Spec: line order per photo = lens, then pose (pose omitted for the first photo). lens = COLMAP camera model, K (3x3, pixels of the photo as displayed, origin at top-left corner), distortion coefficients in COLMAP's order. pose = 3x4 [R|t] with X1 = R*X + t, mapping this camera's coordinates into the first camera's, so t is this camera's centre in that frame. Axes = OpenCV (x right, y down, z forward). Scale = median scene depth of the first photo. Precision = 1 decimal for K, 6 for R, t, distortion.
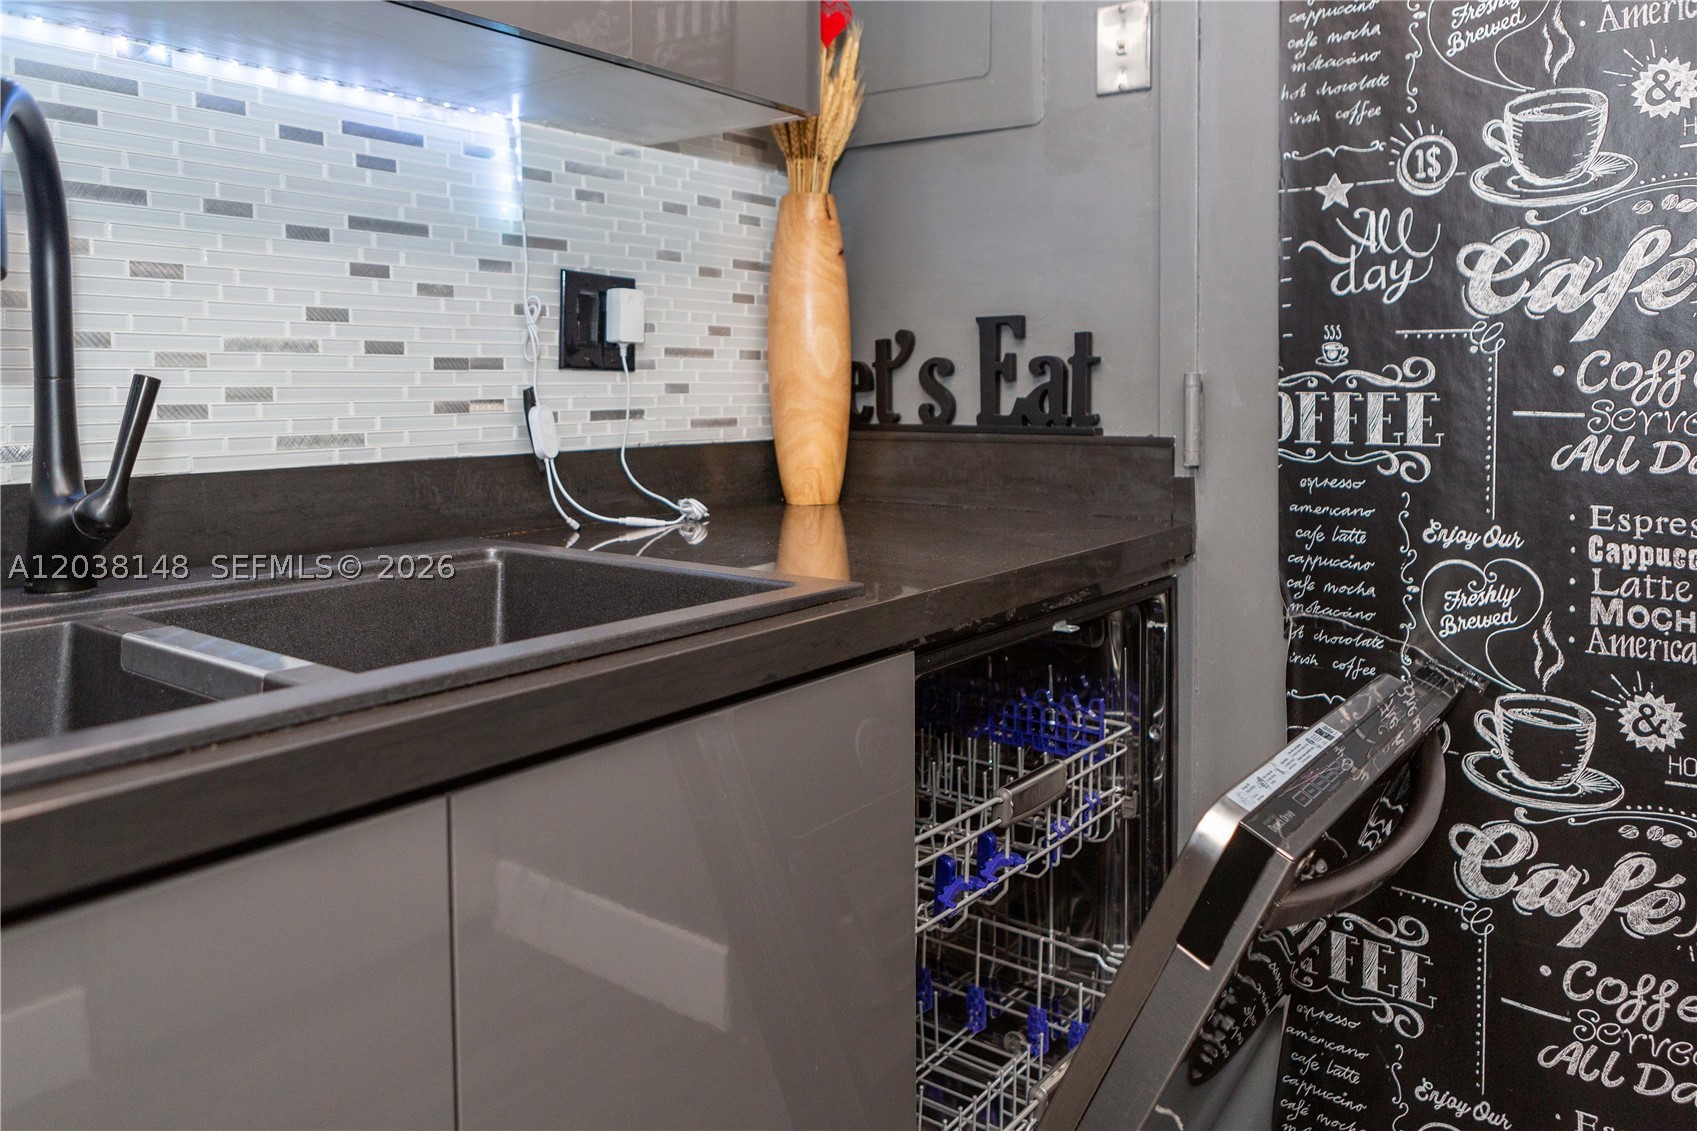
lens RADIAL K [[1196.3, 0, 868.3], [0, 1196.3, 445.2], [0, 0, 1]] dist [-0.005932, 0.007783]
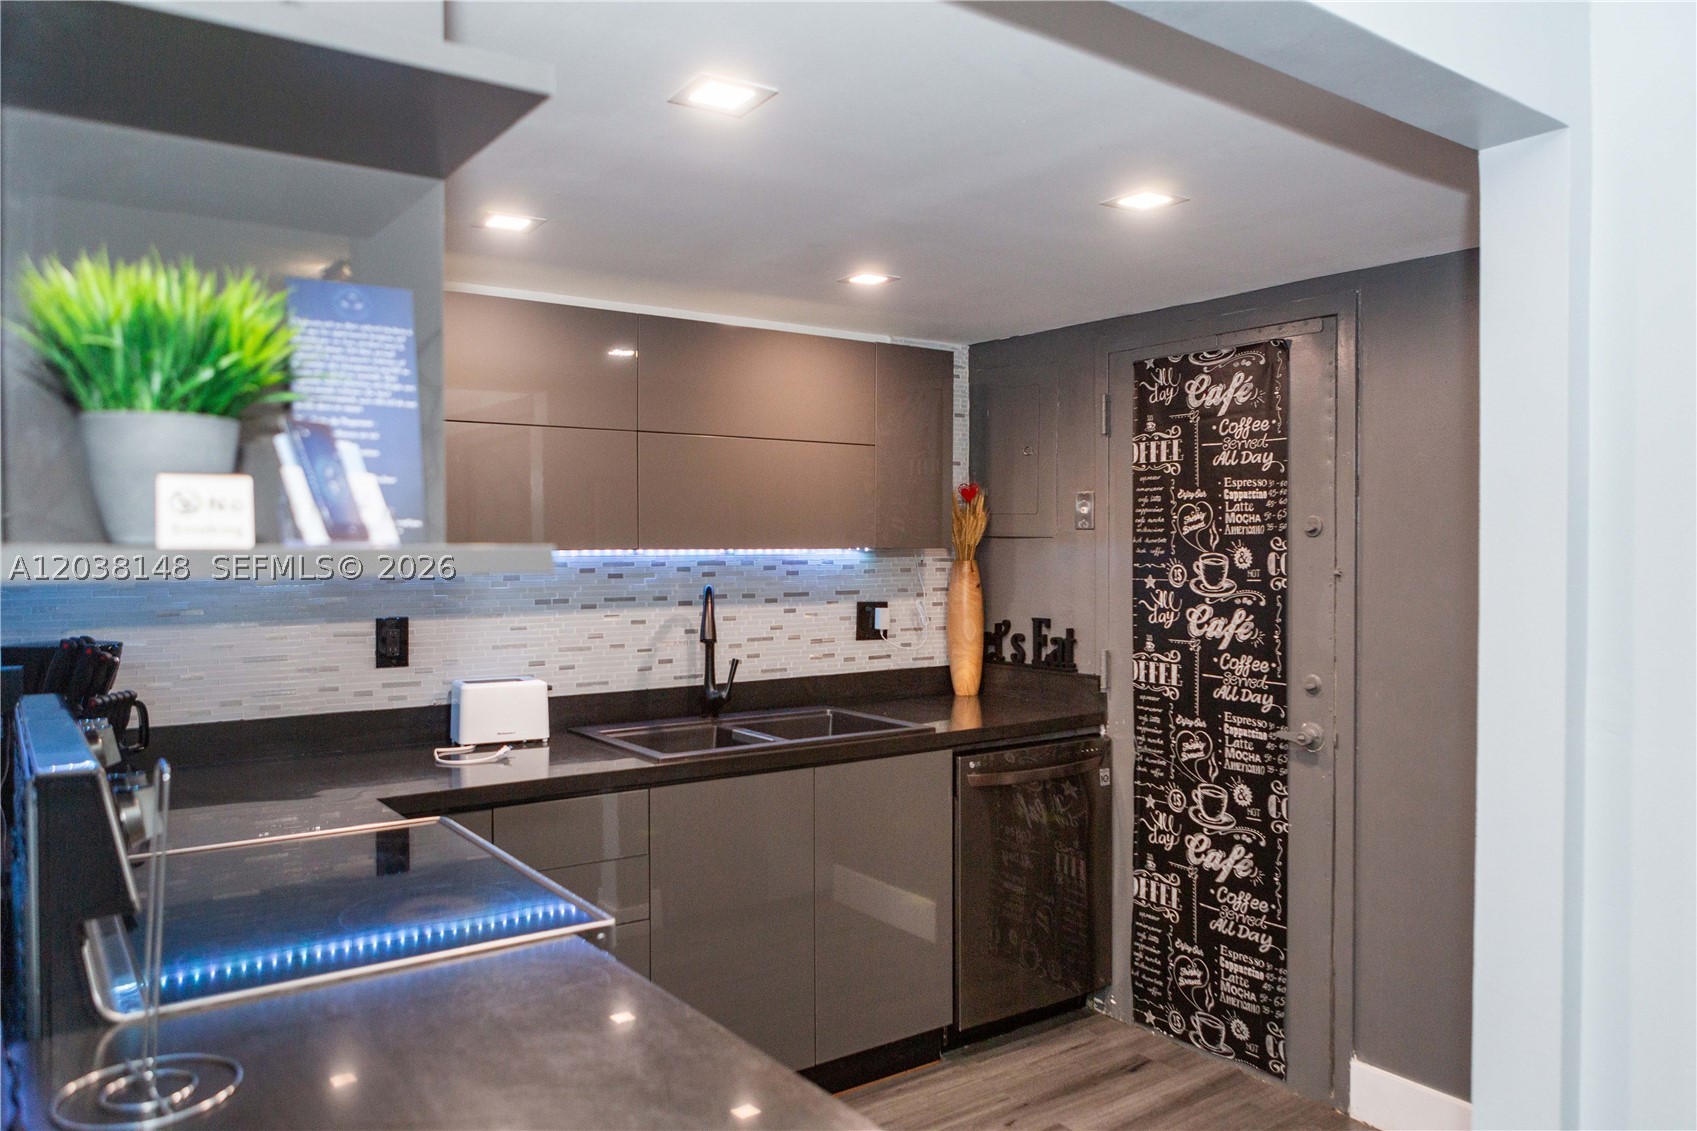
lens RADIAL K [[1192.4, 0, 848.5], [0, 1192.4, 565.5], [0, 0, 1]] dist [0.001059, -0.000362]
pose [[0.953656, 0.006626, -0.300826, 0.548277], [-0.017099, 0.999335, -0.032196, -0.157374], [0.300413, 0.035847, 0.953135, -1.606078]]
